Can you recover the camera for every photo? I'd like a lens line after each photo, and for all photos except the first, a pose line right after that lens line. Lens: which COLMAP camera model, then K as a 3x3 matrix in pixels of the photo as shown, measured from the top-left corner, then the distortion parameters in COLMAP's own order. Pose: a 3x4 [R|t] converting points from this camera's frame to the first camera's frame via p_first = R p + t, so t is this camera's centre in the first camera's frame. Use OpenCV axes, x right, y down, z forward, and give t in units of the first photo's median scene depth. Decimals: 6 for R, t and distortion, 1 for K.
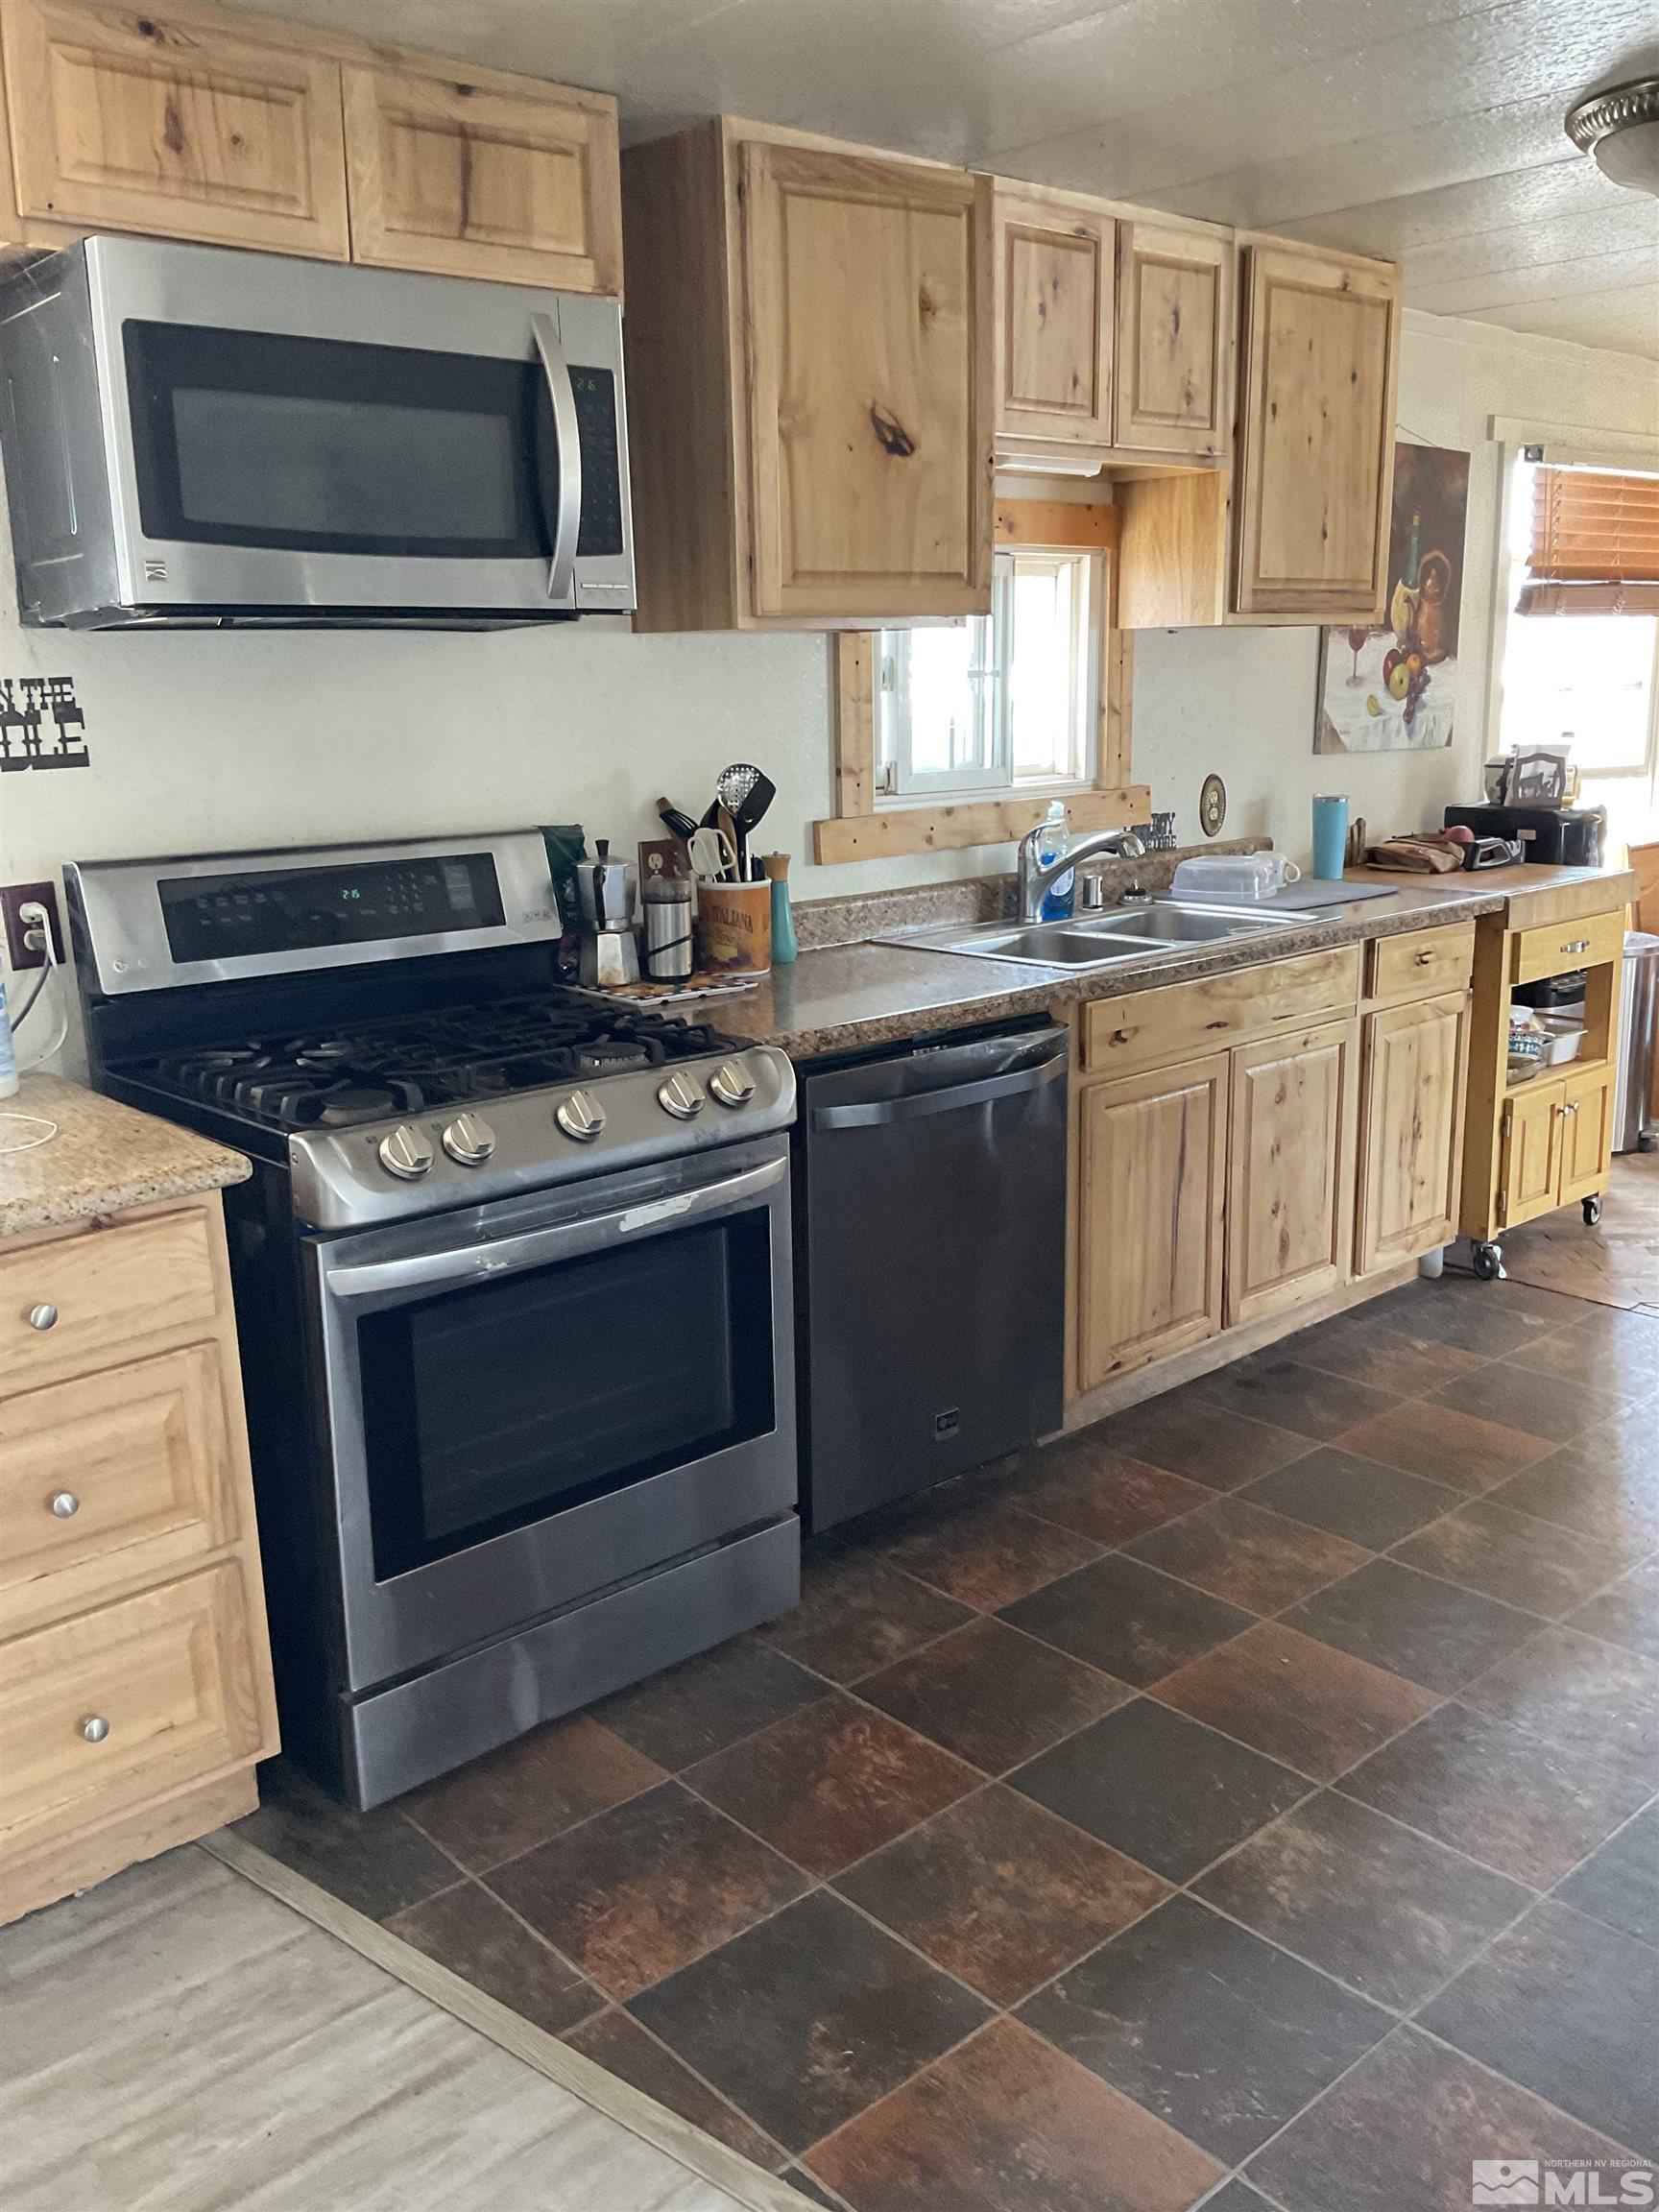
lens RADIAL K [[1882.4, 0, 813.8], [0, 1882.4, 1105.5], [0, 0, 1]] dist [0.002098, -0.014513]
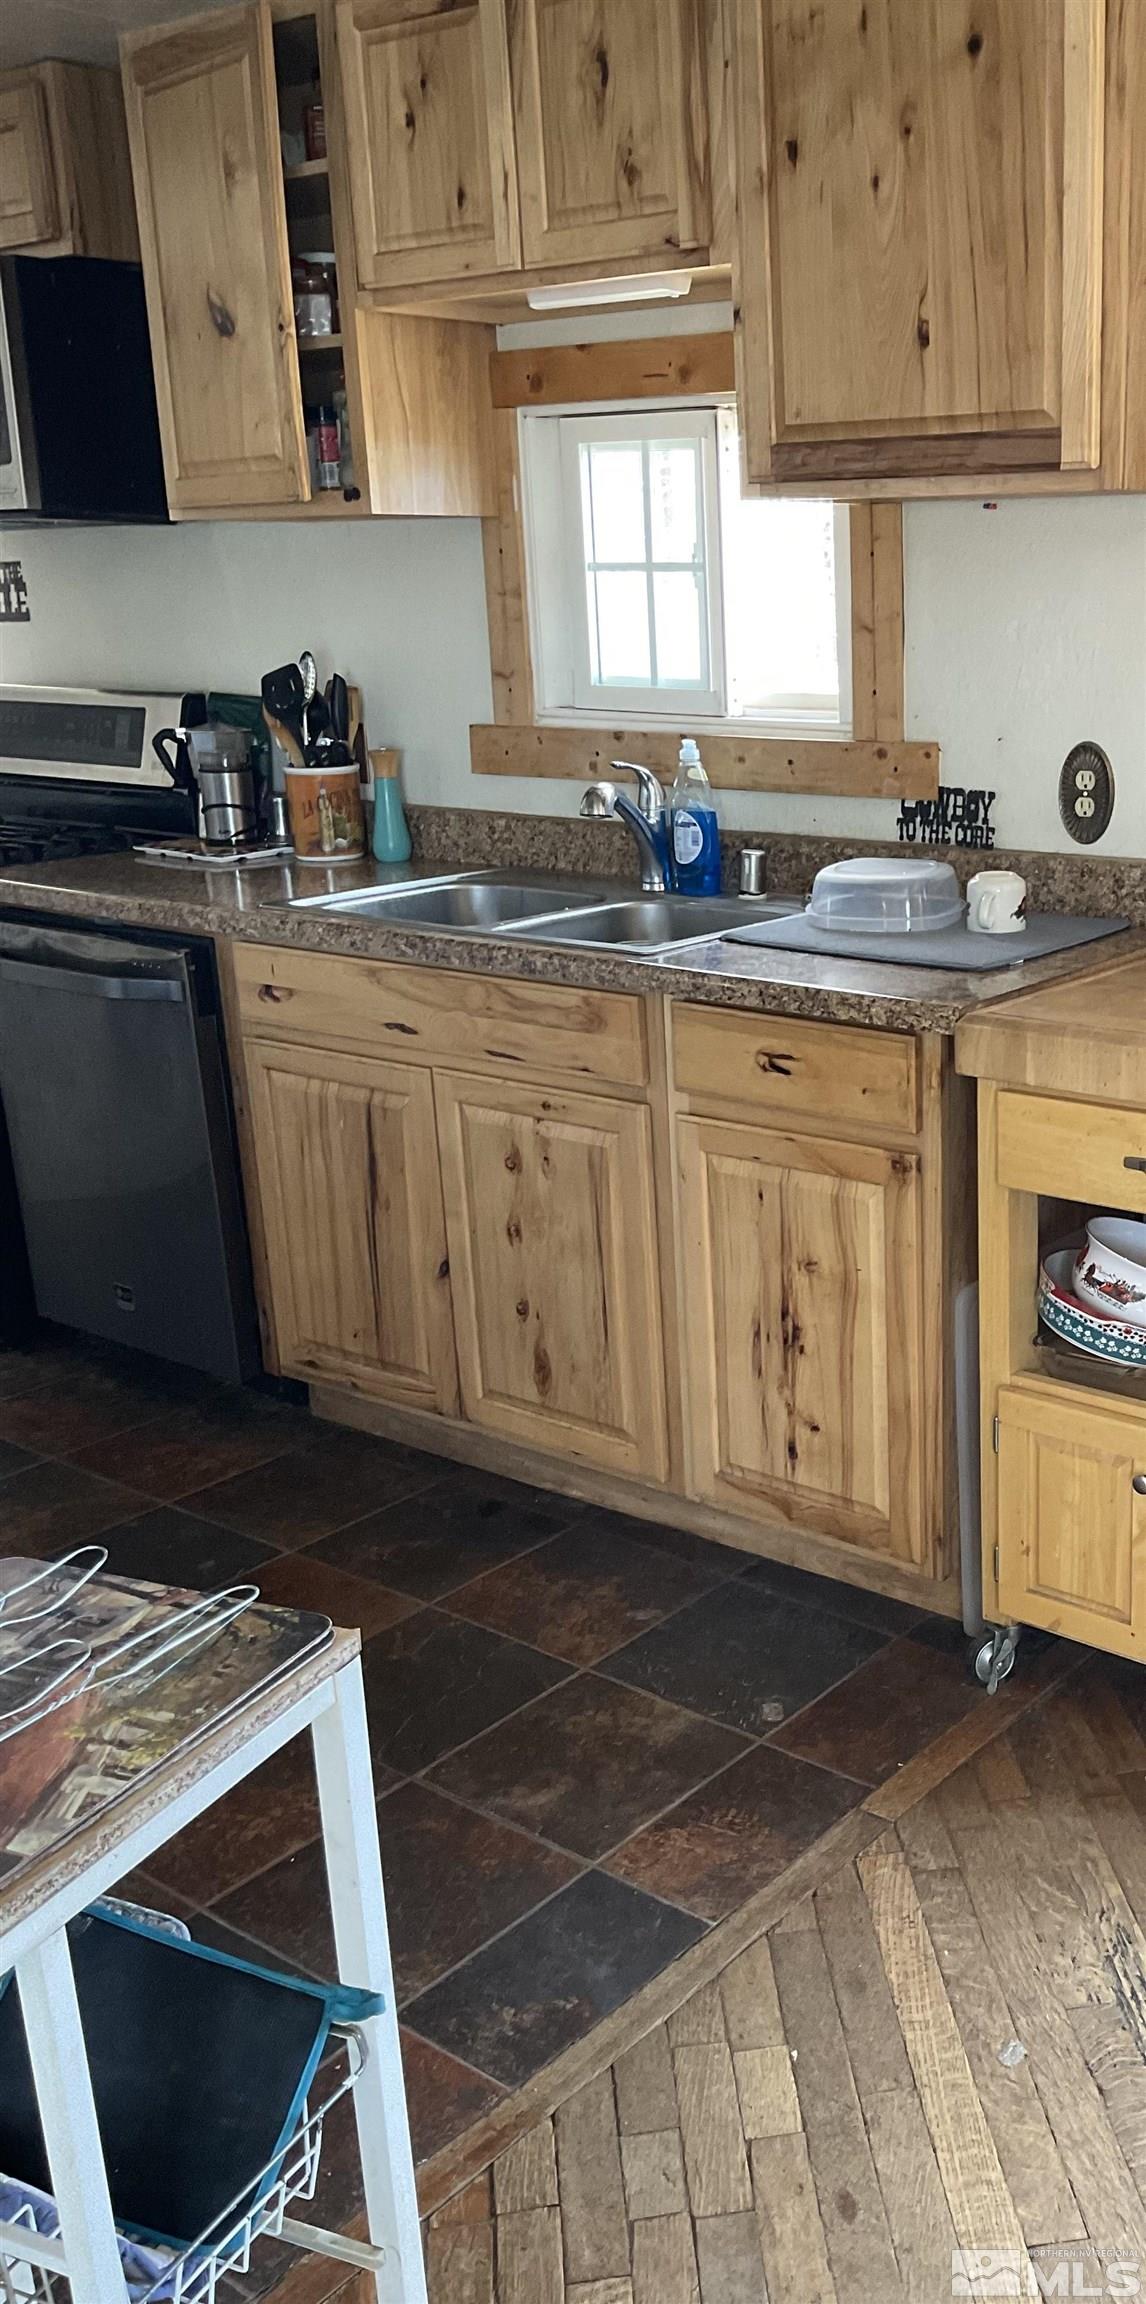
lens RADIAL K [[1791.0, 0, 572.9], [0, 1791.0, 1156.4], [0, 0, 1]] dist [-0.041031, 0.002622]
pose [[0.235515, 0.320596, -0.917470, 1.254755], [-0.220800, 0.936989, 0.270737, -0.282524], [0.946457, 0.138814, 0.291463, 1.147147]]
